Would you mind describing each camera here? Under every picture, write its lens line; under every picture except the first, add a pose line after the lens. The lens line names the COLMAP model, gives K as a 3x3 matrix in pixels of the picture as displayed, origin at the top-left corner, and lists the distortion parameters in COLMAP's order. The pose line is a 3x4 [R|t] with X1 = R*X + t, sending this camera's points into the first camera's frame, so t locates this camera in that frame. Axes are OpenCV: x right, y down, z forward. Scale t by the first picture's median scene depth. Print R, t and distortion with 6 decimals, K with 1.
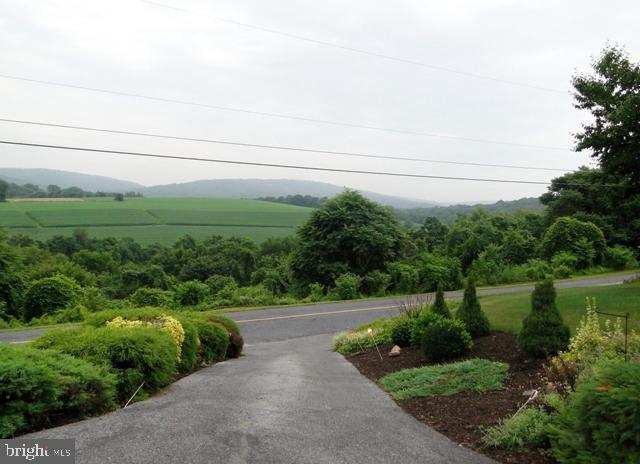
lens RADIAL K [[550.3, 0, 320.0], [0, 550.3, 232.0], [0, 0, 1]] dist [0.013093, 0.005291]
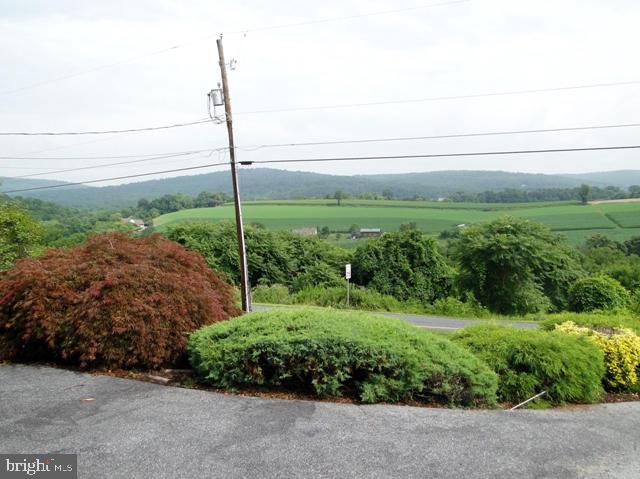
lens RADIAL K [[532.2, 0, 320.0], [0, 532.2, 239.5], [0, 0, 1]] dist [0.001155, -0.003478]
pose [[0.549959, 0.007278, -0.835160, 0.292290], [0.002935, 0.999939, 0.010647, 0.003294], [0.835186, -0.008307, 0.549904, 0.234861]]
